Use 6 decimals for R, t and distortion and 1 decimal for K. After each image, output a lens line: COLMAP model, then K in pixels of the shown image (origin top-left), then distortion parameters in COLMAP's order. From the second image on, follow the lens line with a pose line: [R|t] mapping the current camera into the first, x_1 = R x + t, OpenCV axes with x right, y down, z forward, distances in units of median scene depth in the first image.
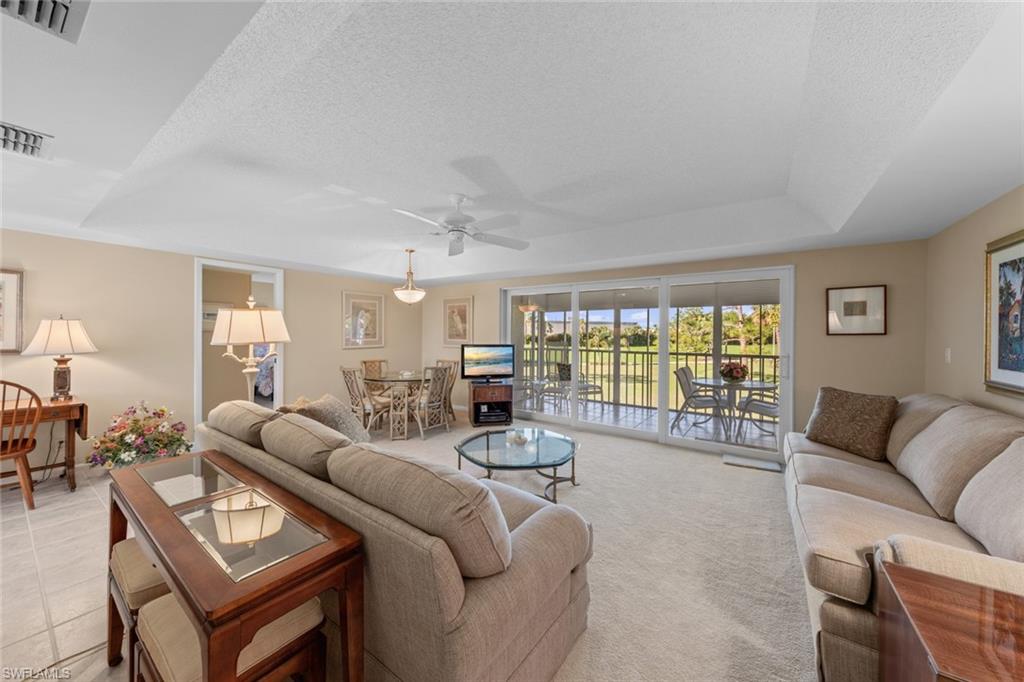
lens RADIAL K [[358.0, 0, 514.7], [0, 358.0, 330.1], [0, 0, 1]] dist [0.000443, -0.000098]
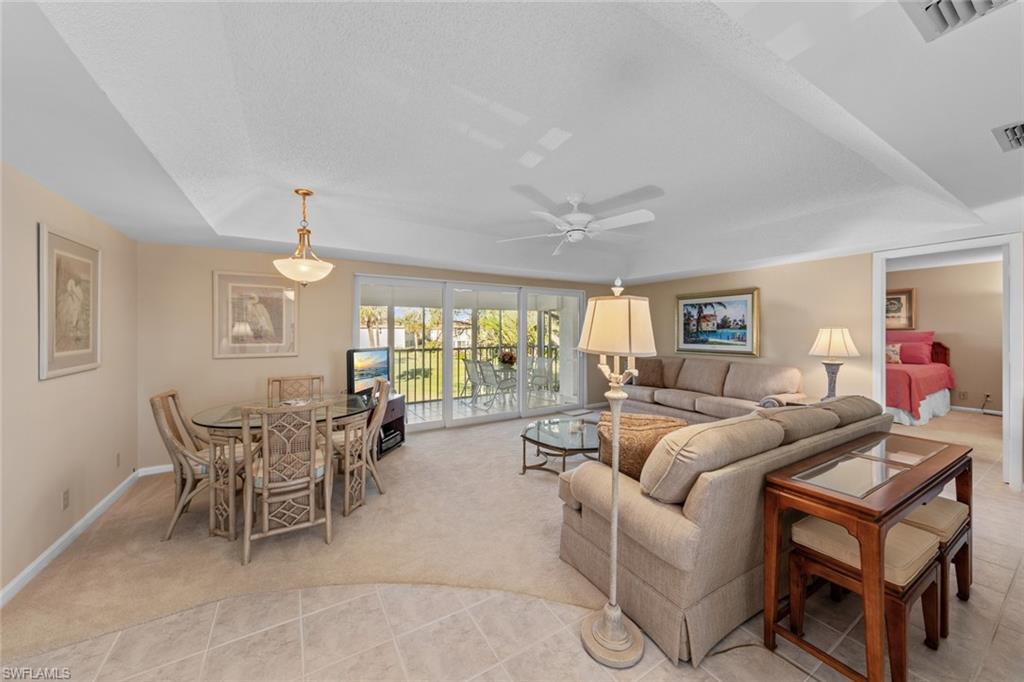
lens RADIAL K [[358.0, 0, 514.7], [0, 358.0, 330.1], [0, 0, 1]] dist [0.000443, -0.000098]
pose [[0.411128, -0.005949, 0.911558, -0.699130], [-0.003794, 0.999959, 0.008237, -0.004392], [-0.911570, -0.006845, 0.411088, 0.458848]]
